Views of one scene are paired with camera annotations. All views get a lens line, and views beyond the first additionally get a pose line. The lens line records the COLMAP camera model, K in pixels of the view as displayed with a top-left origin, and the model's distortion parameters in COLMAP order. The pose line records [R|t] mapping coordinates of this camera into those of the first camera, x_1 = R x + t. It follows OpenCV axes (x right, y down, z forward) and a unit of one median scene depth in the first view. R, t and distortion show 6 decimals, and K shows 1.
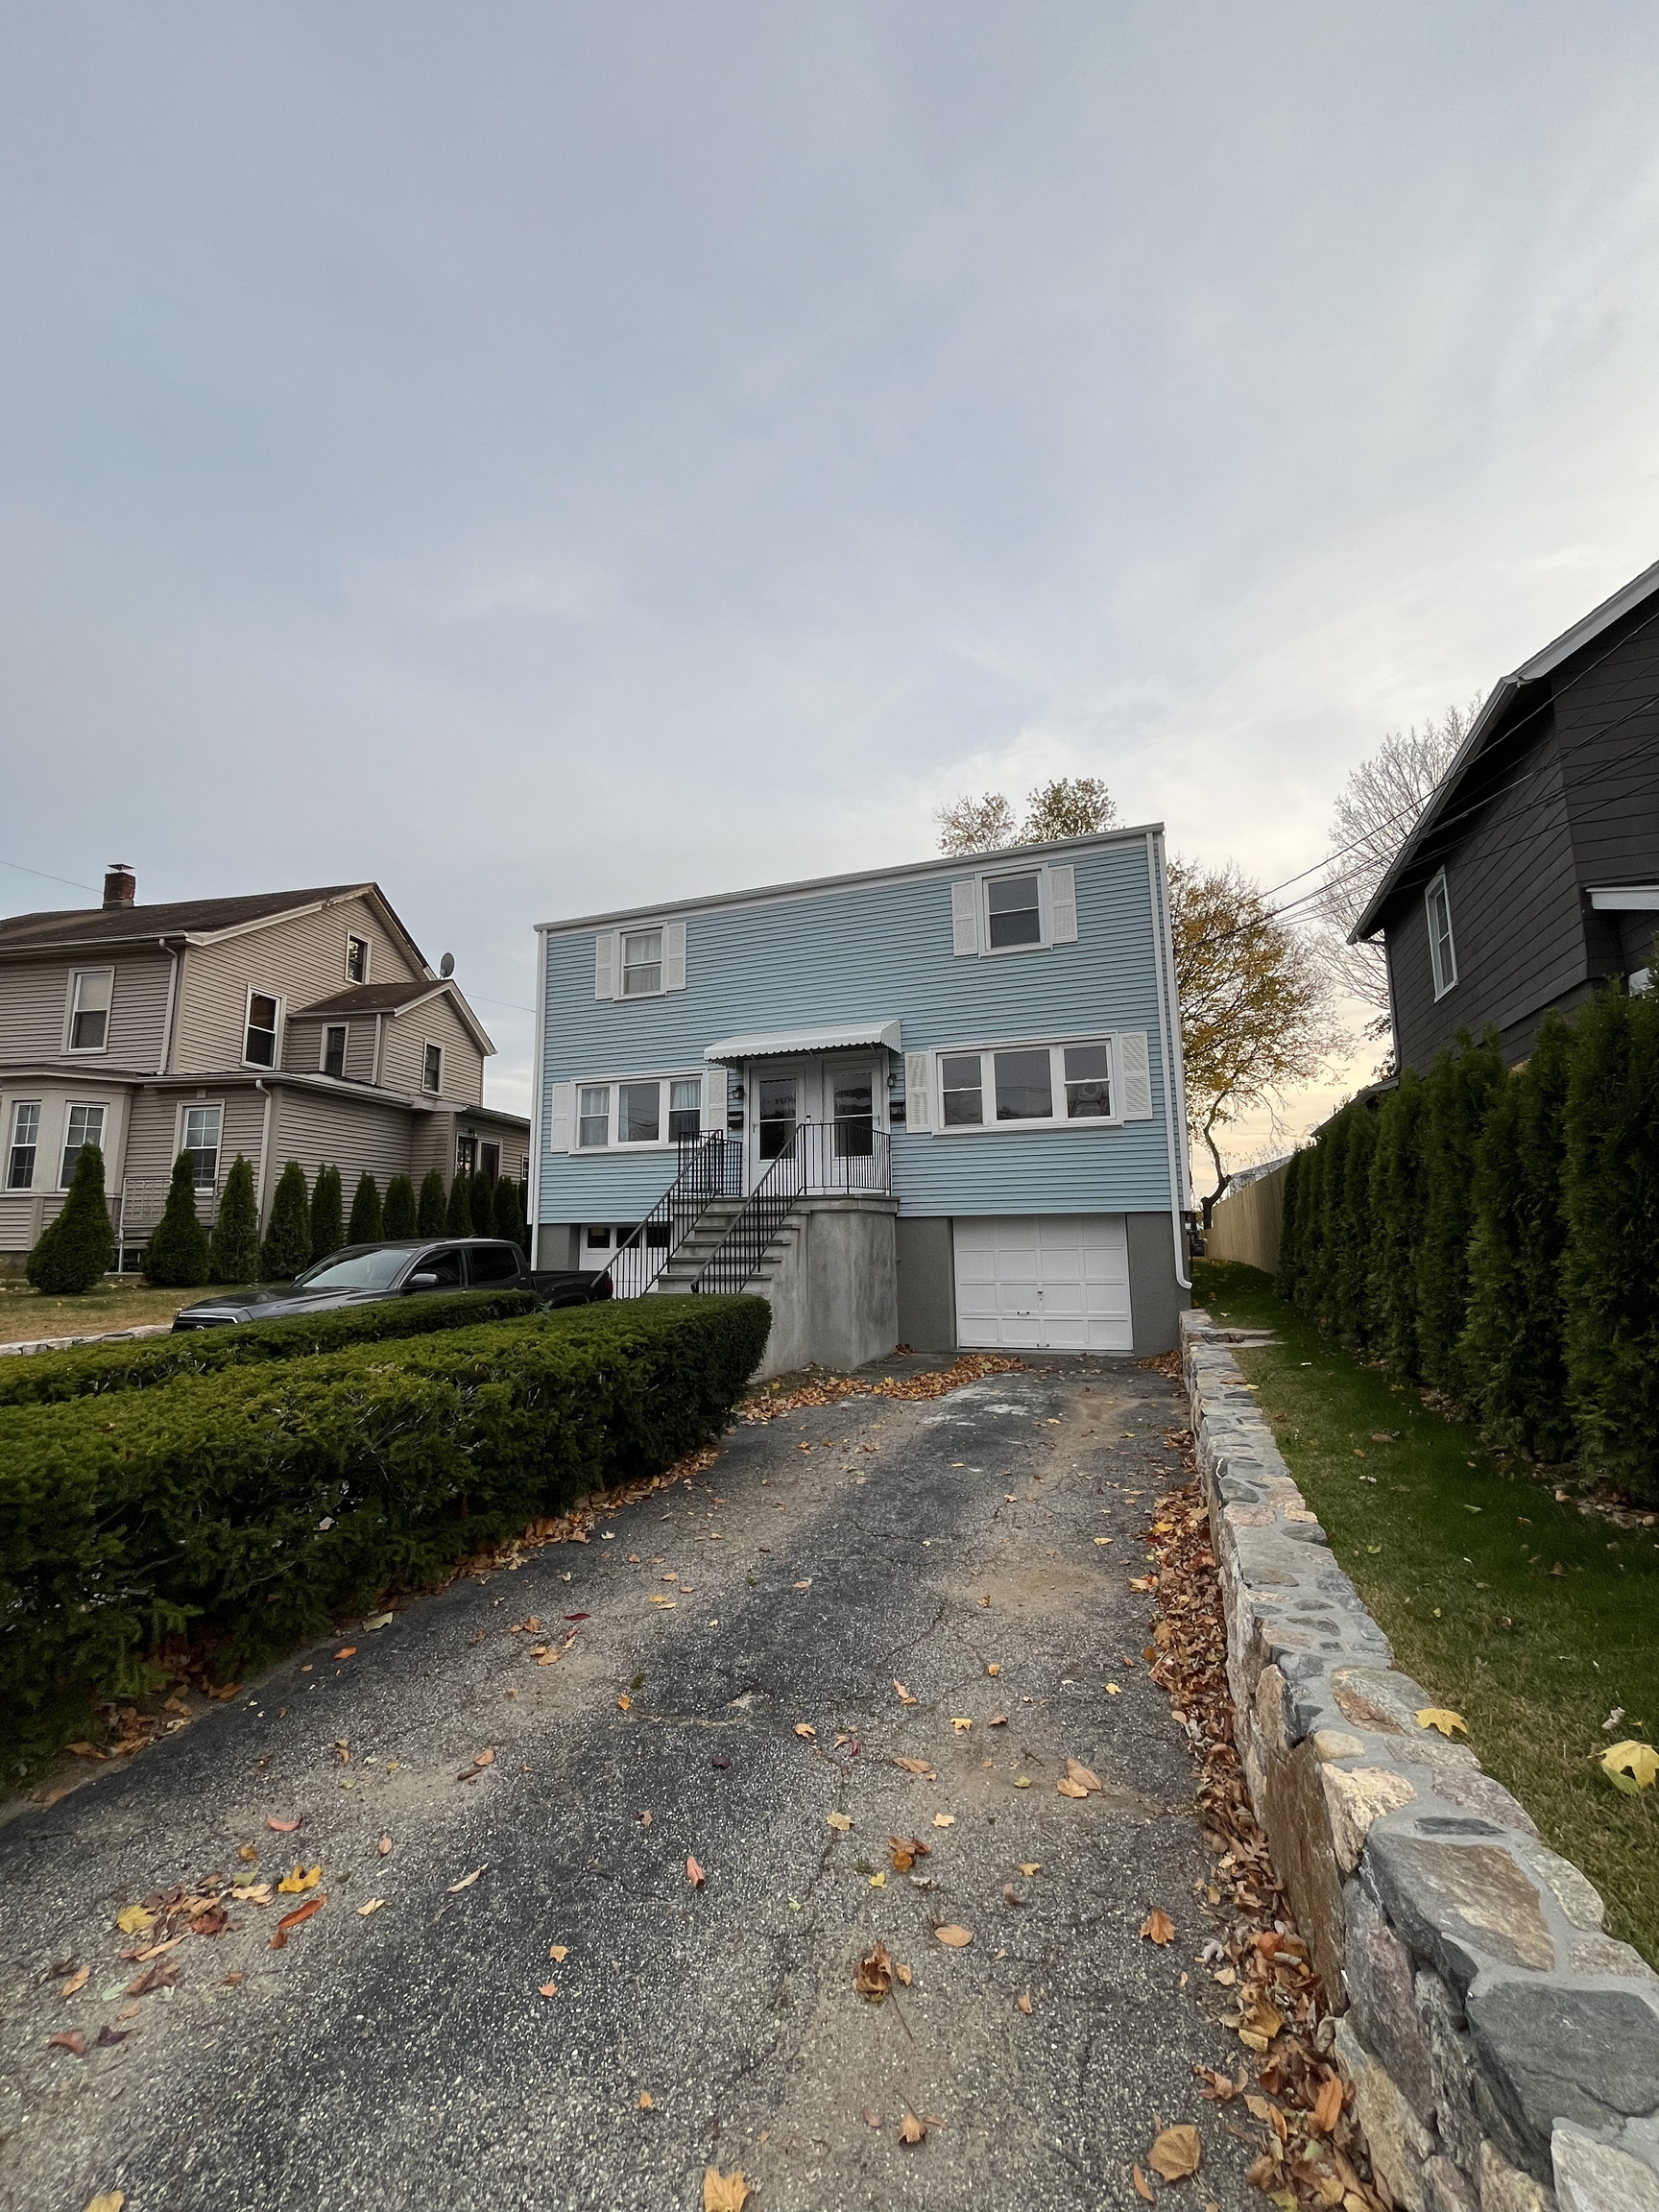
lens RADIAL K [[894.6, 0, 823.0], [0, 894.6, 1103.5], [0, 0, 1]] dist [-0.000901, -0.000269]
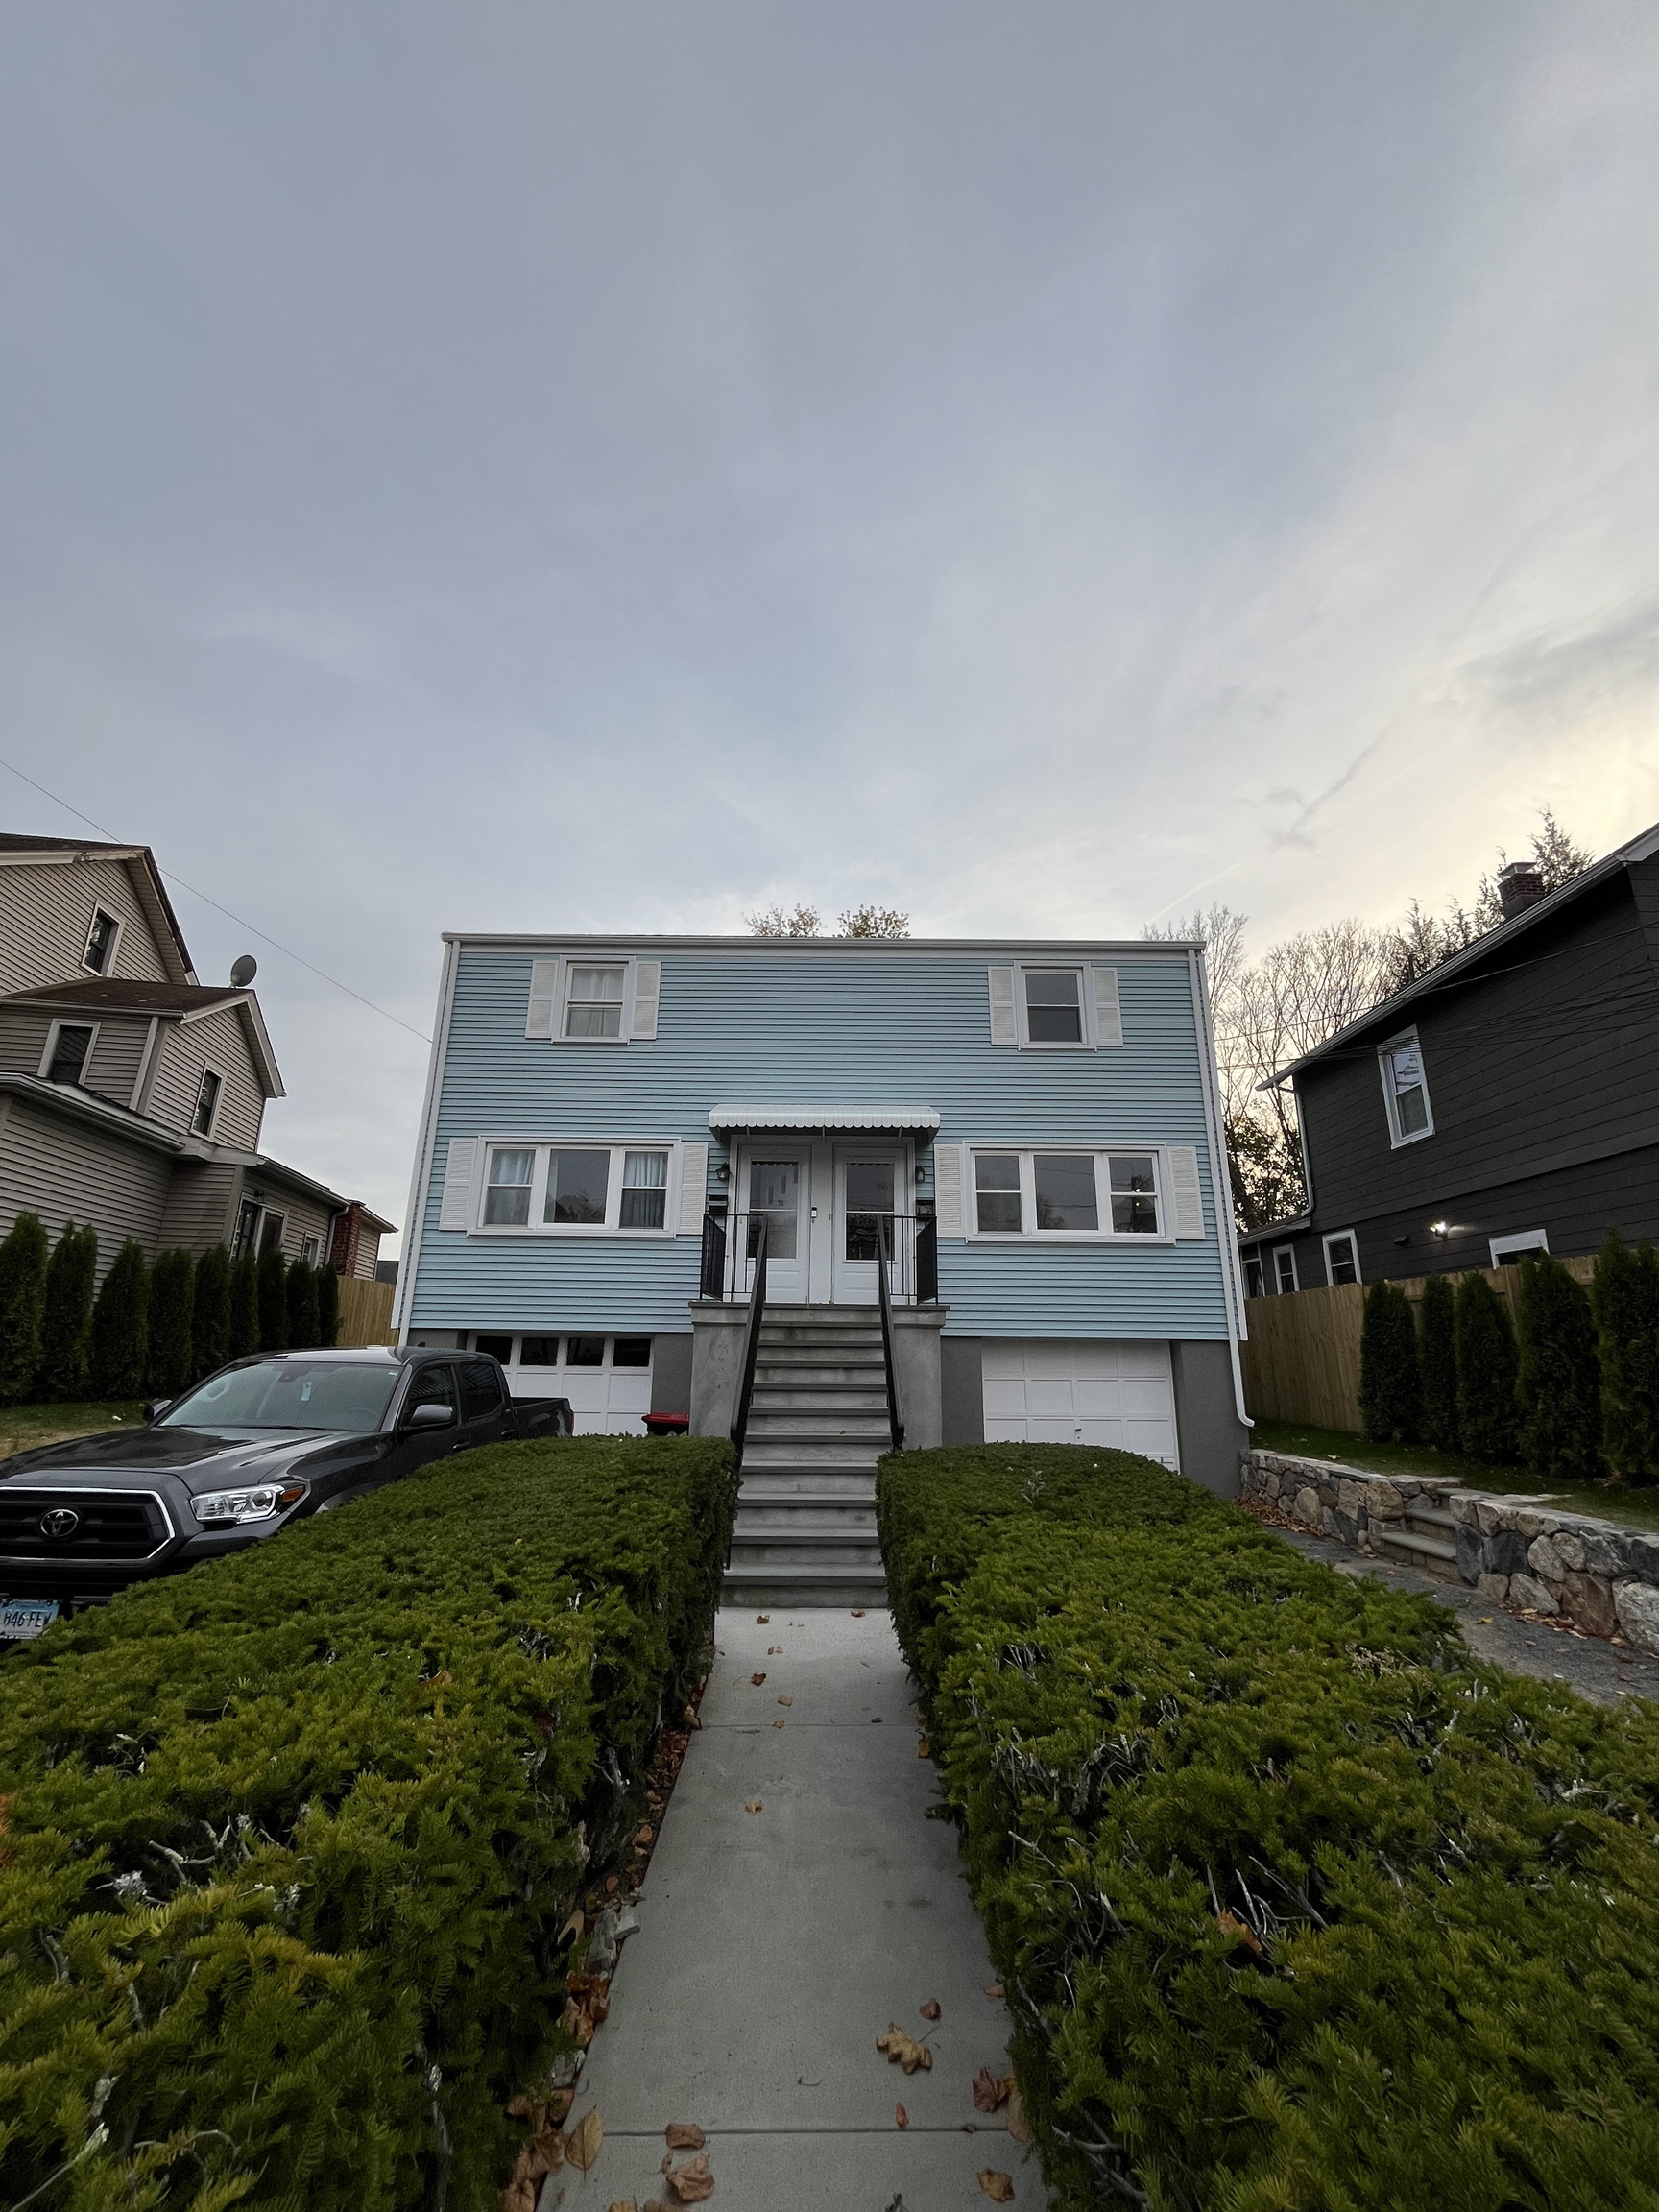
lens RADIAL K [[894.6, 0, 823.0], [0, 894.6, 1103.5], [0, 0, 1]] dist [-0.000901, -0.000269]
pose [[0.935726, 0.120889, 0.331366, -0.254094], [-0.077582, 0.986967, -0.140987, 0.029821], [-0.344091, 0.106217, 0.932909, 0.181022]]
